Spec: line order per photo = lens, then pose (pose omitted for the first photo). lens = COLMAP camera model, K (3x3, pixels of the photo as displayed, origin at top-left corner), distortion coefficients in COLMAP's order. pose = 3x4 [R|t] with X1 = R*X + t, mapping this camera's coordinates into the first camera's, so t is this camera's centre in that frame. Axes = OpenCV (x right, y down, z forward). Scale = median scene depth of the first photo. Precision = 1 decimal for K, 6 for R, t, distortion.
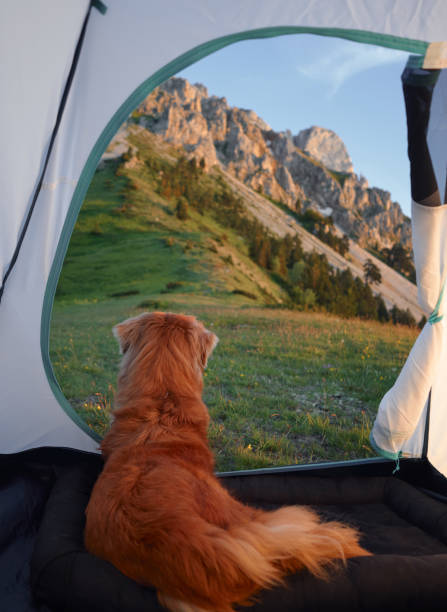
lens RADIAL K [[537.5, 0, 212.5], [0, 537.5, 319.0], [0, 0, 1]] dist [0.009759, -0.005156]
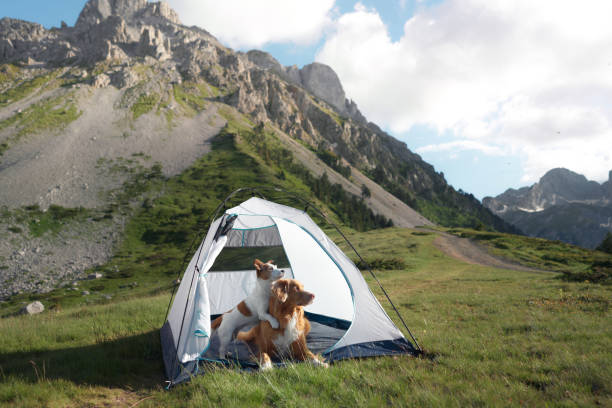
lens RADIAL K [[470.9, 0, 303.9], [0, 470.9, 201.2], [0, 0, 1]] dist [0.002681, -0.003342]
pose [[0.985744, -0.035576, 0.164449, -0.139718], [0.038568, 0.999143, -0.015034, -0.029870], [-0.163773, 0.021162, 0.986271, -0.435884]]
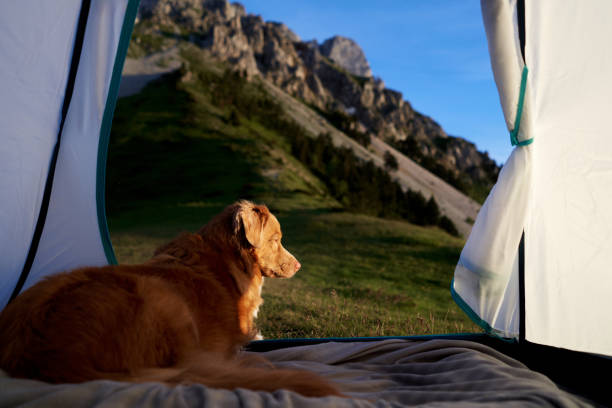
lens RADIAL K [[470.9, 0, 303.7], [0, 470.9, 202.4], [0, 0, 1]] dist [0.002681, -0.003342]
pose [[0.993712, -0.048156, 0.101086, -0.009508], [0.048359, 0.998830, 0.000435, -0.002921], [-0.100988, 0.004456, 0.994878, -0.035485]]
